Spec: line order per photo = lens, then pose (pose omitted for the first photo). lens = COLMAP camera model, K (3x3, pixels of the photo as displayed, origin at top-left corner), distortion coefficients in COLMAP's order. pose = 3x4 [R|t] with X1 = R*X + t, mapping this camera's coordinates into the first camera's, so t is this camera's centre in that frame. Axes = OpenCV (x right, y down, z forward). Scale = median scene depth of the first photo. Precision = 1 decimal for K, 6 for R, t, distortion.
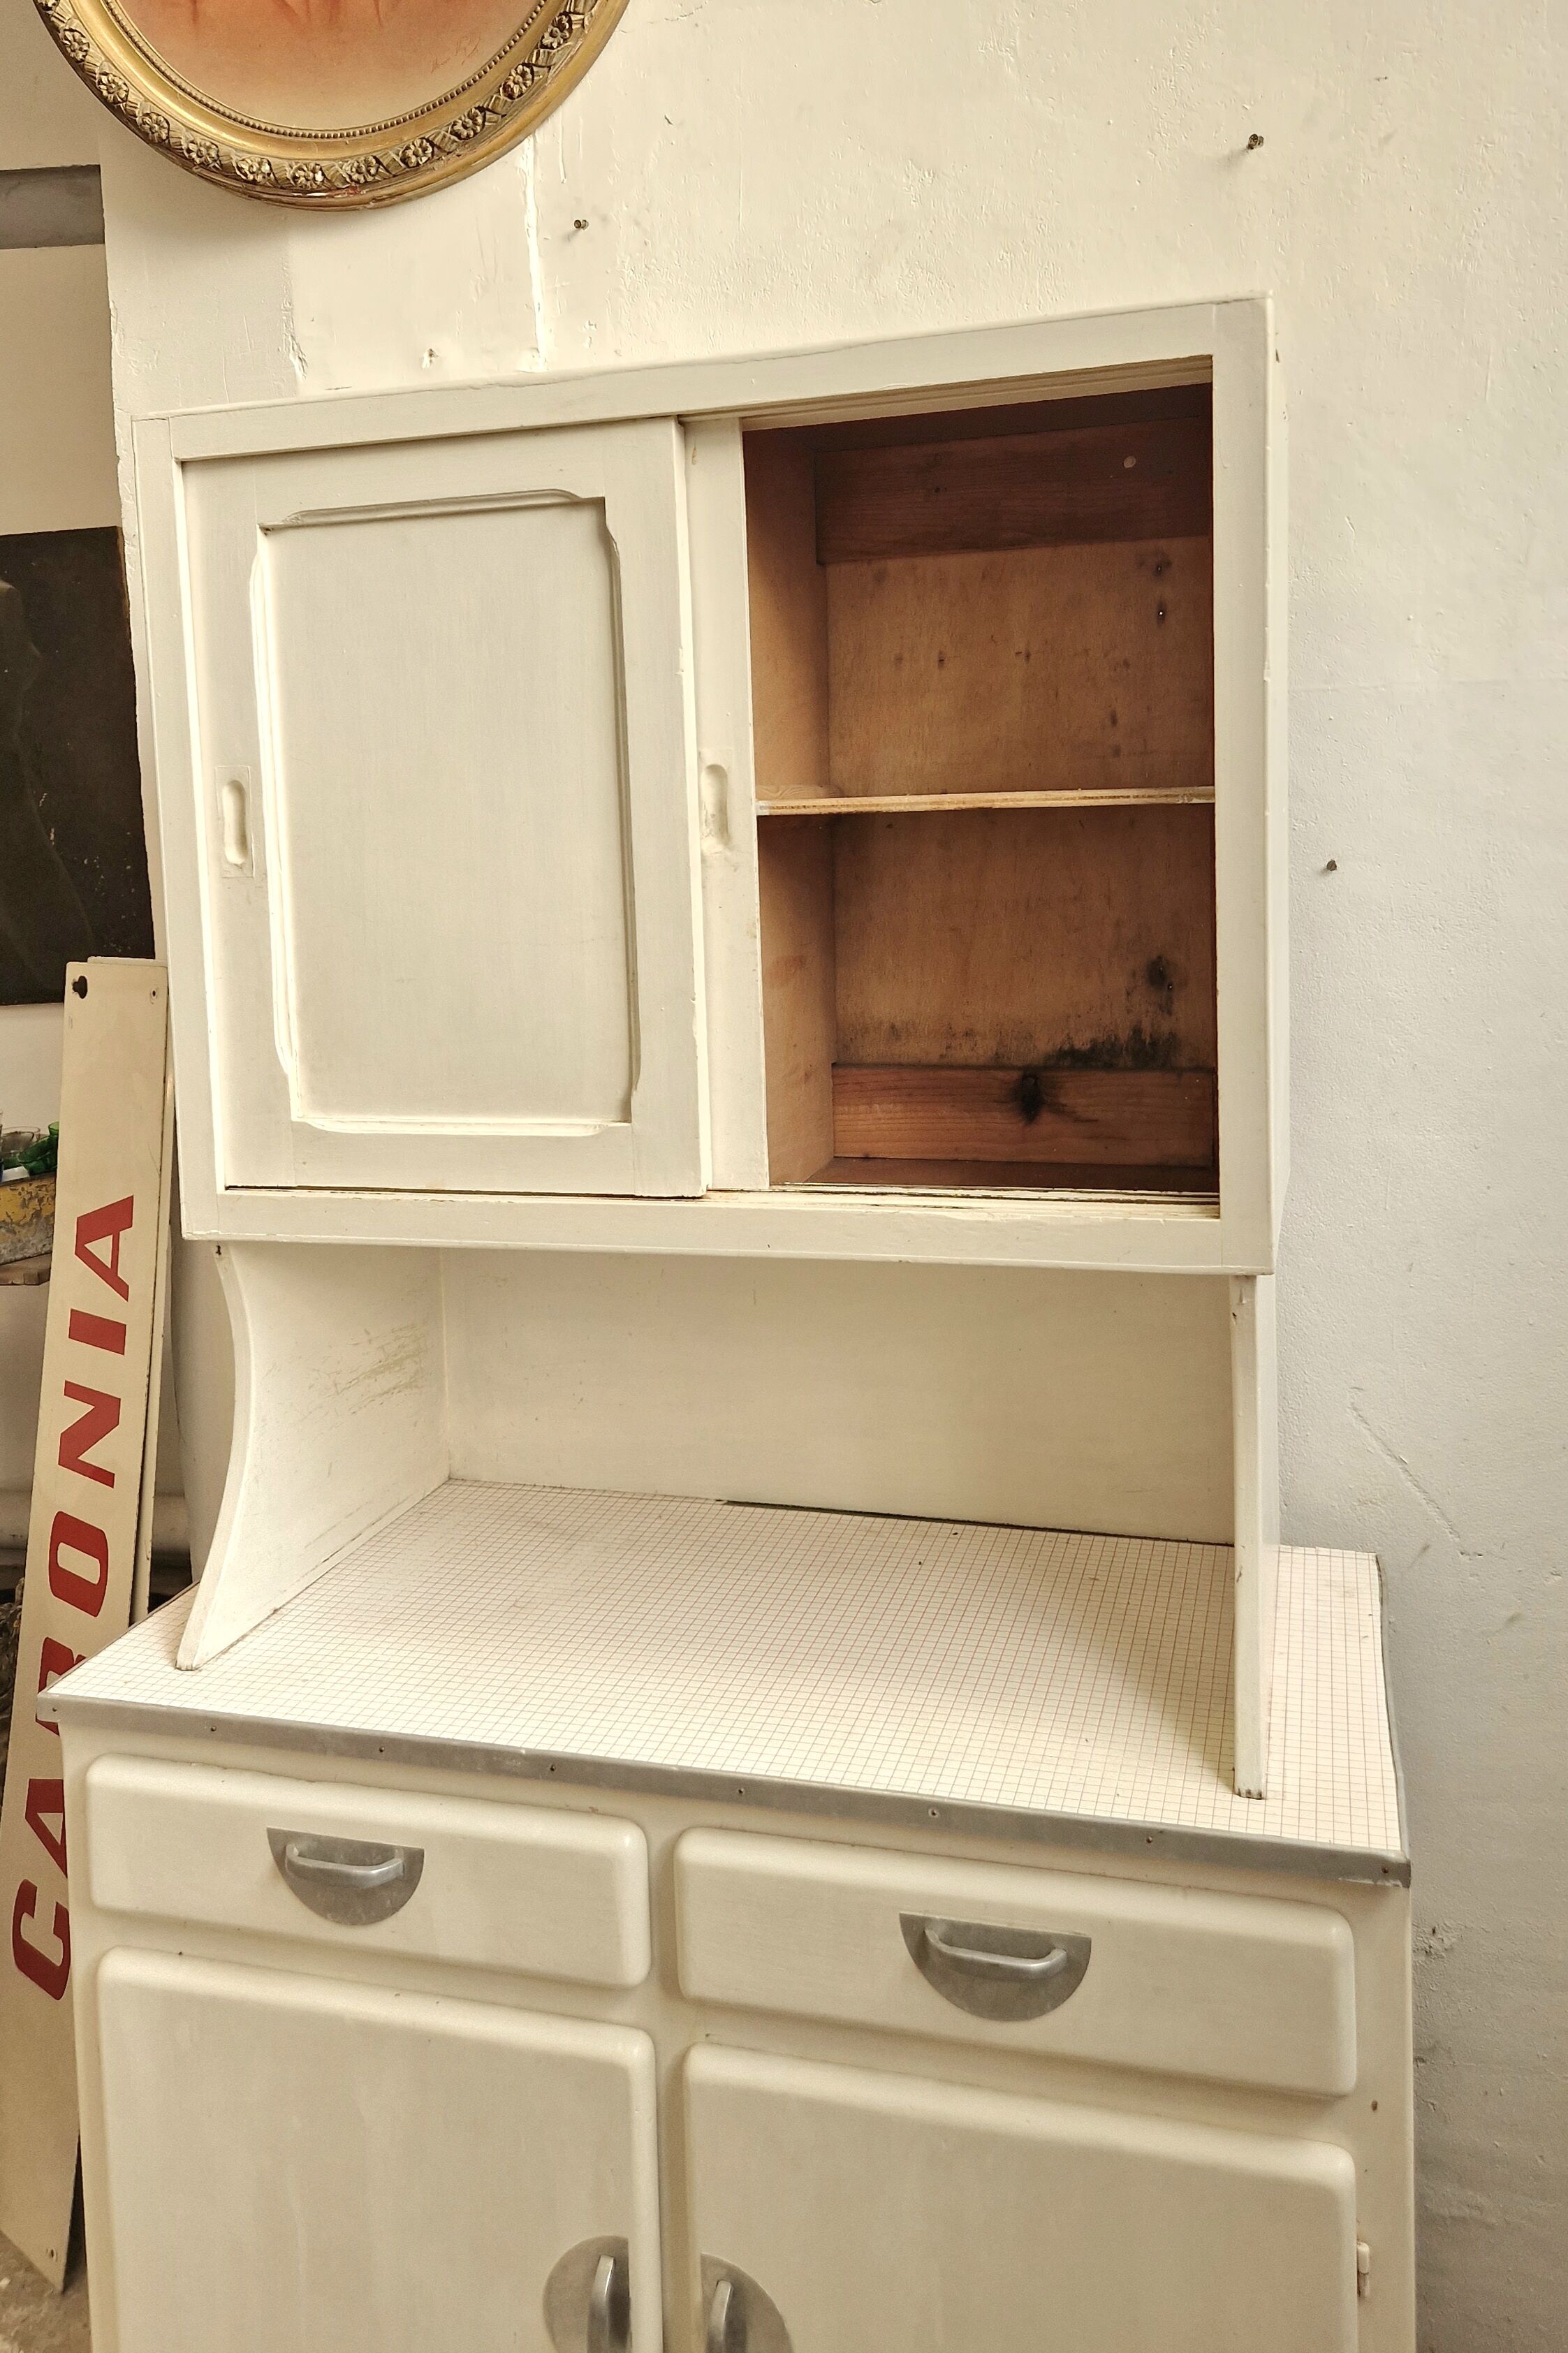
lens RADIAL K [[1854.7, 0, 777.0], [0, 1854.7, 979.5], [0, 0, 1]] dist [0.081379, -0.070776]
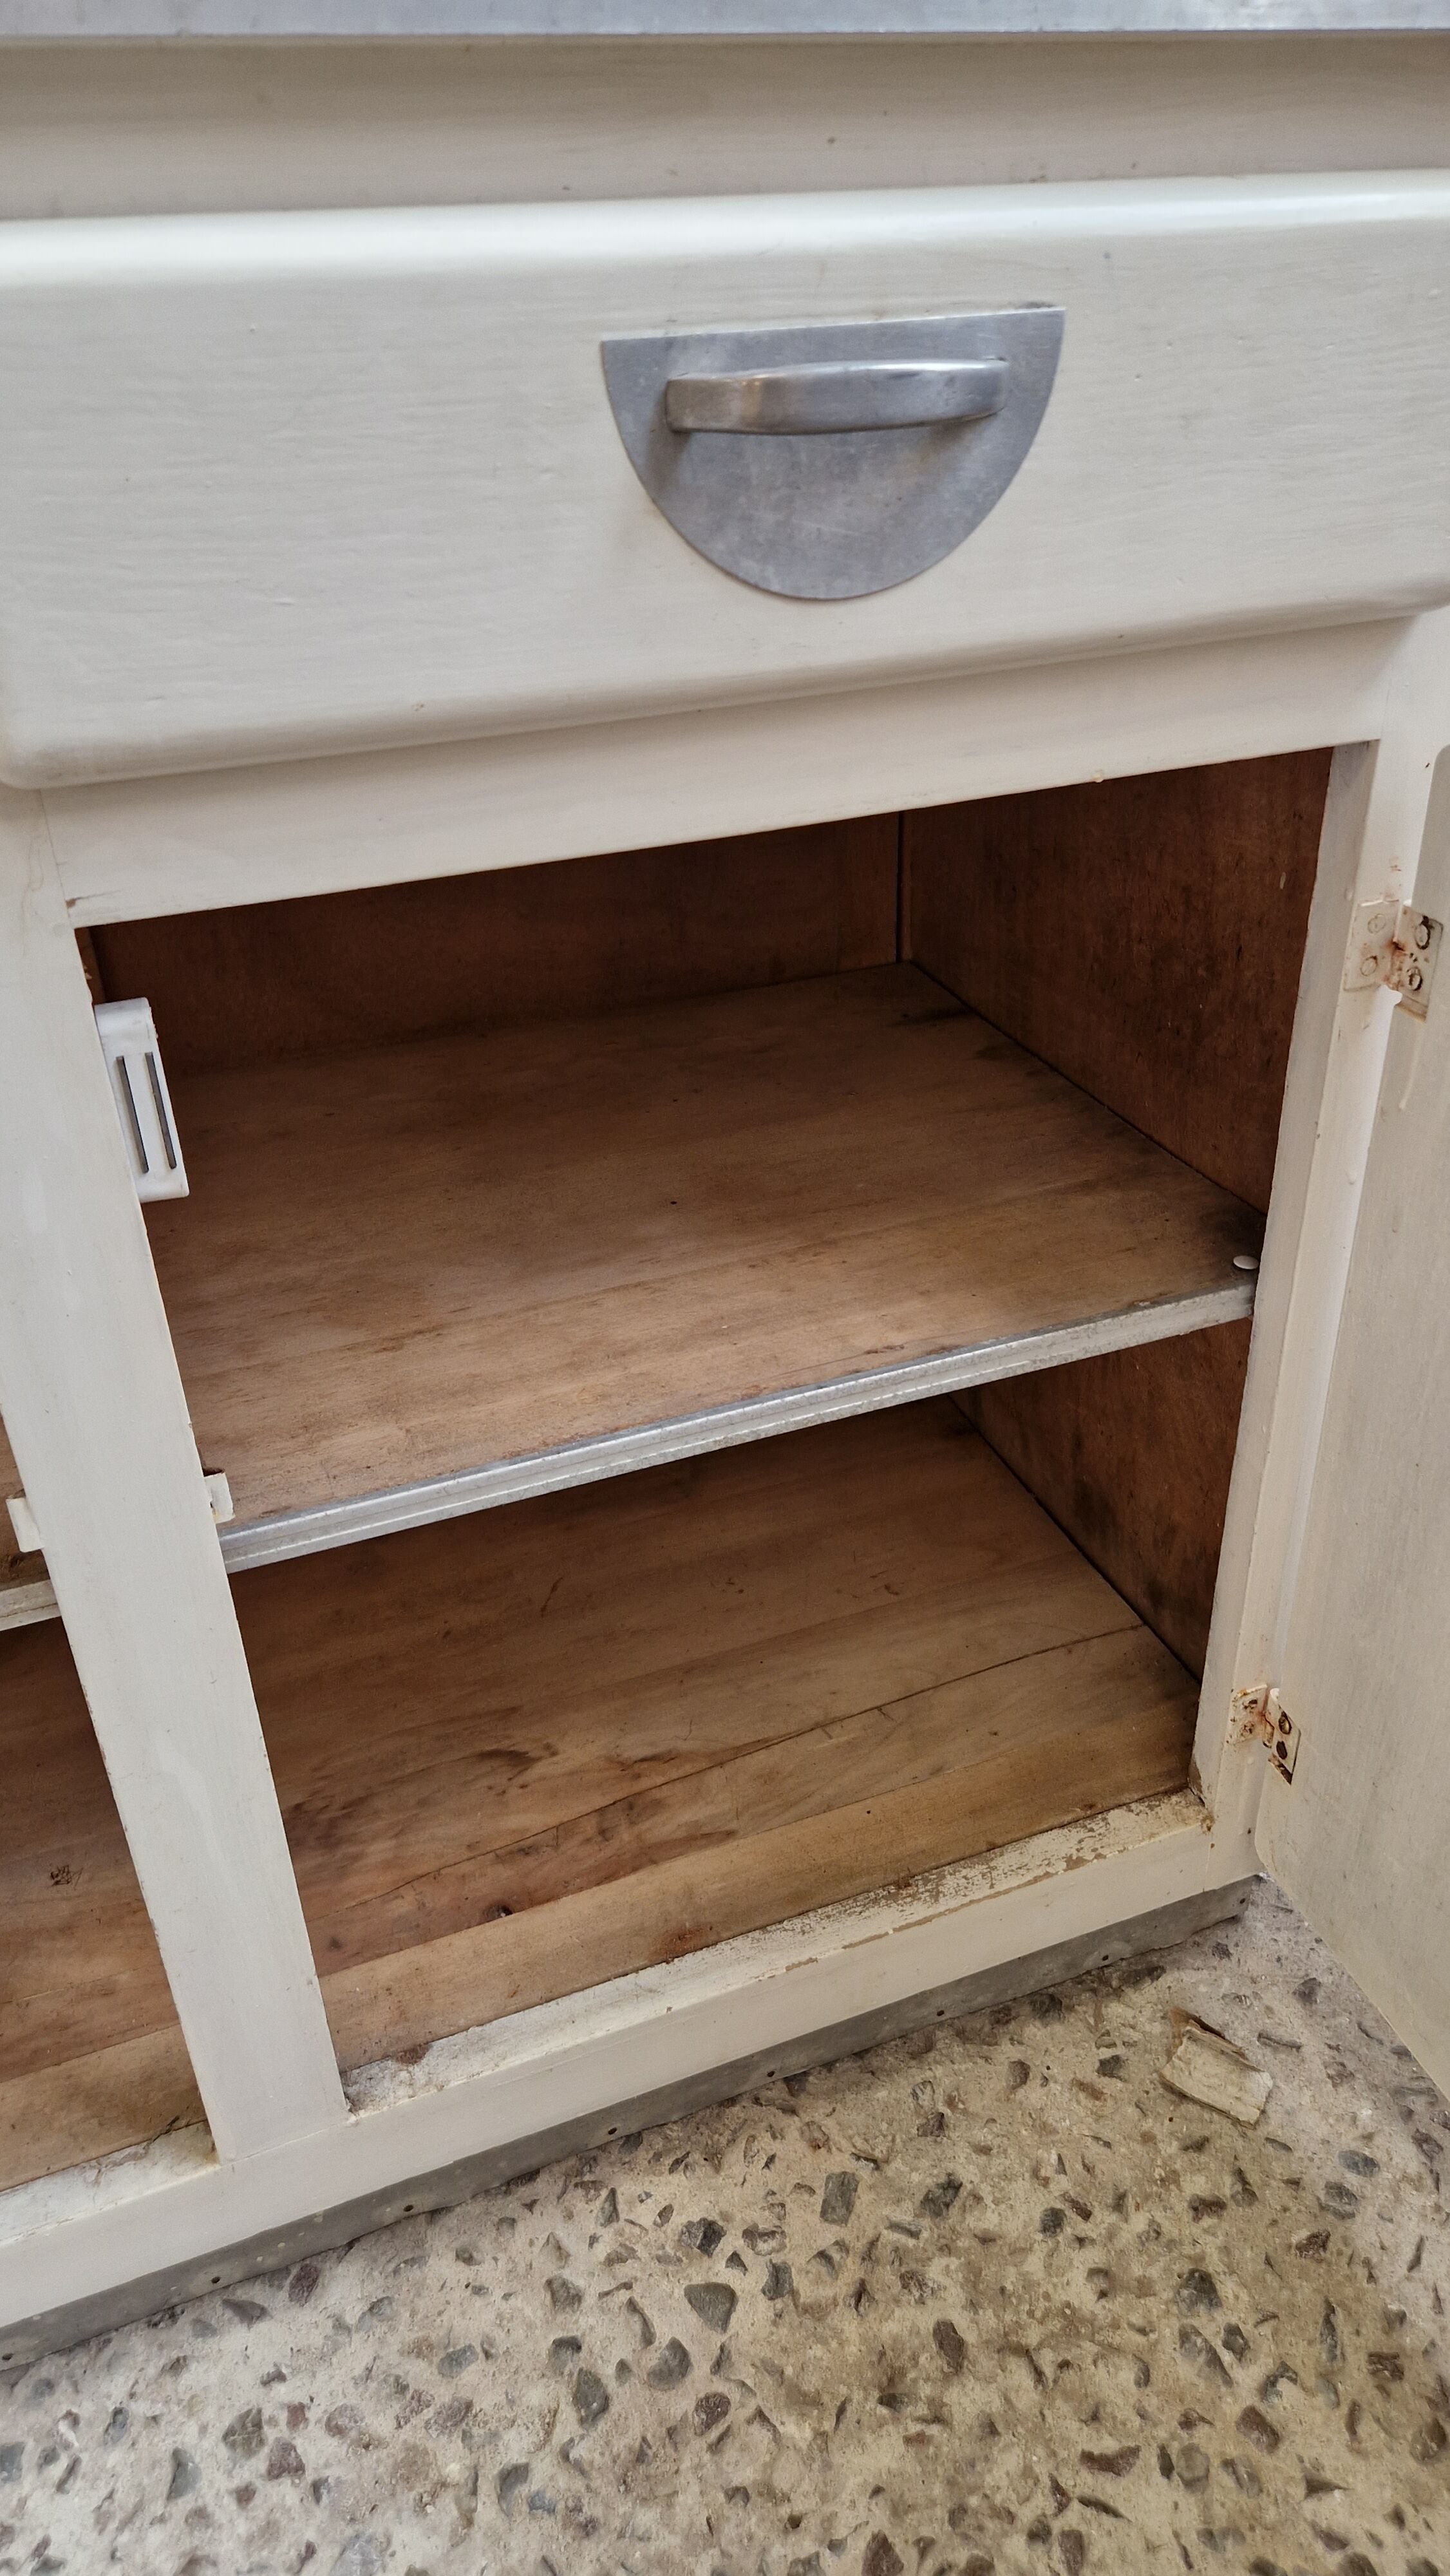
lens RADIAL K [[1727.6, 0, 735.2], [0, 1727.6, 1277.7], [0, 0, 1]] dist [0.064008, -0.057164]
pose [[0.799672, -0.304307, 0.517611, -0.126426], [0.056587, 0.896416, 0.439586, 0.455114], [-0.597764, -0.322235, 0.734059, 0.607665]]
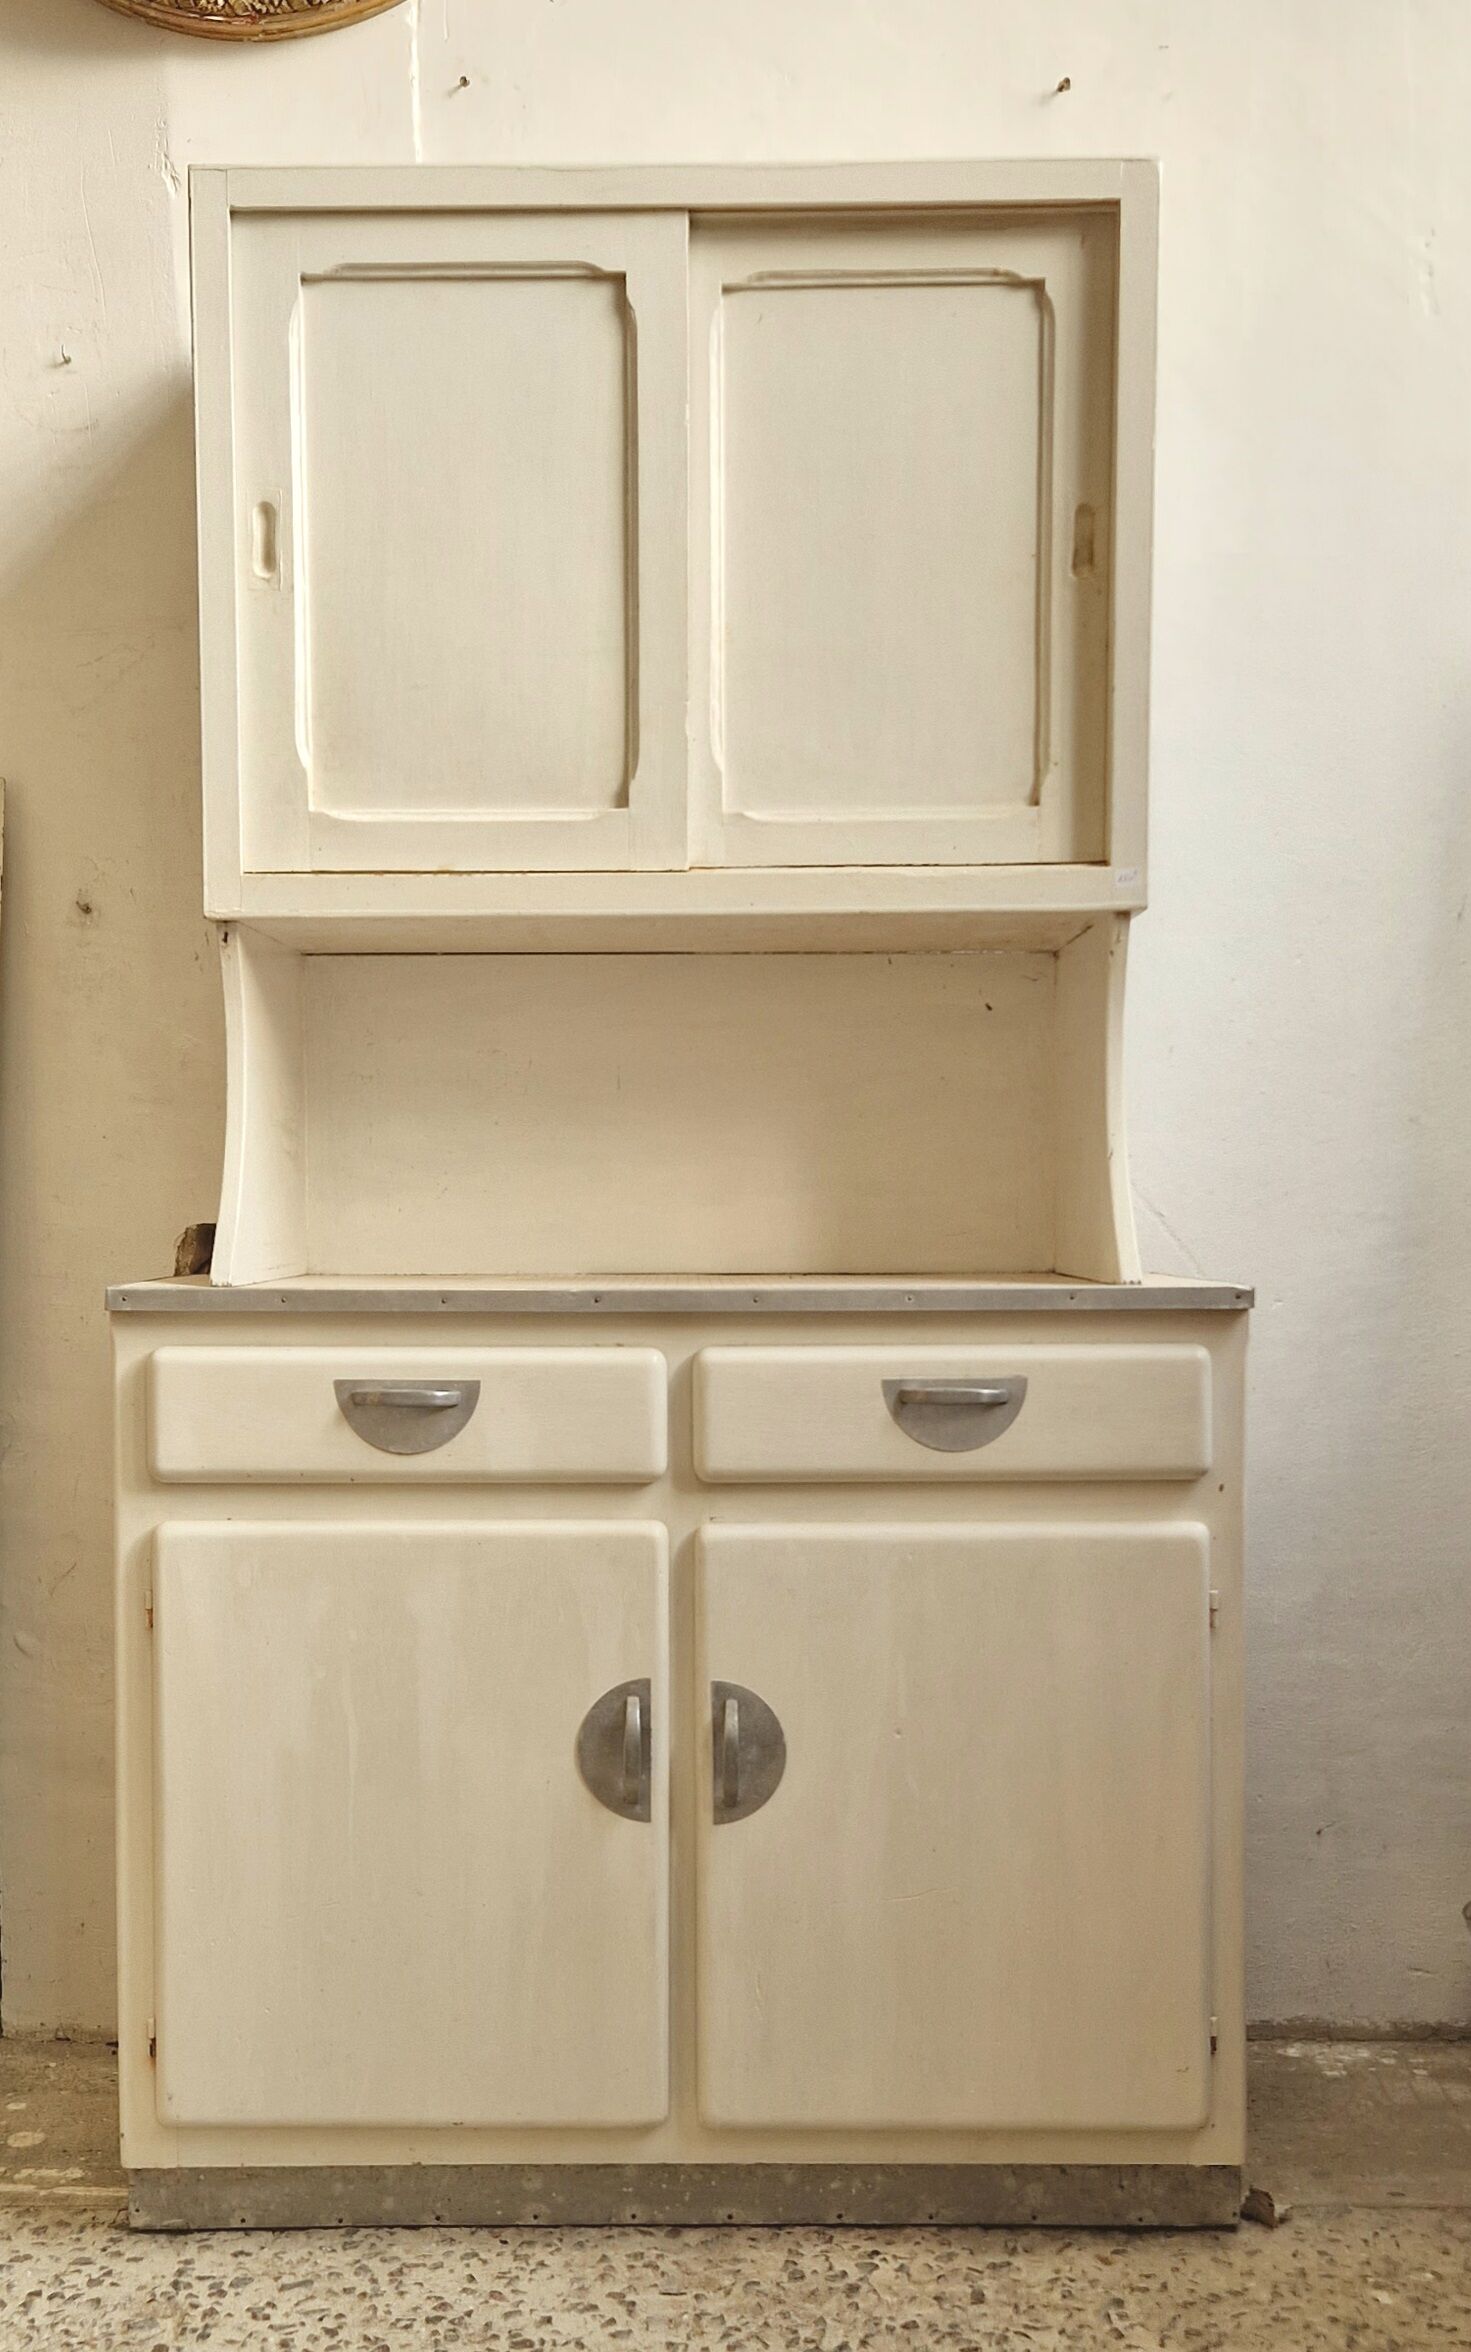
lens RADIAL K [[2629.8, 0, 687.4], [0, 2629.8, 1384.6], [0, 0, 1]] dist [0.062130, 0.000000]
pose [[0.960029, 0.008009, 0.279785, -0.509868], [-0.001930, 0.999756, -0.021998, 0.481237], [-0.279893, 0.020579, 0.959811, -0.628621]]
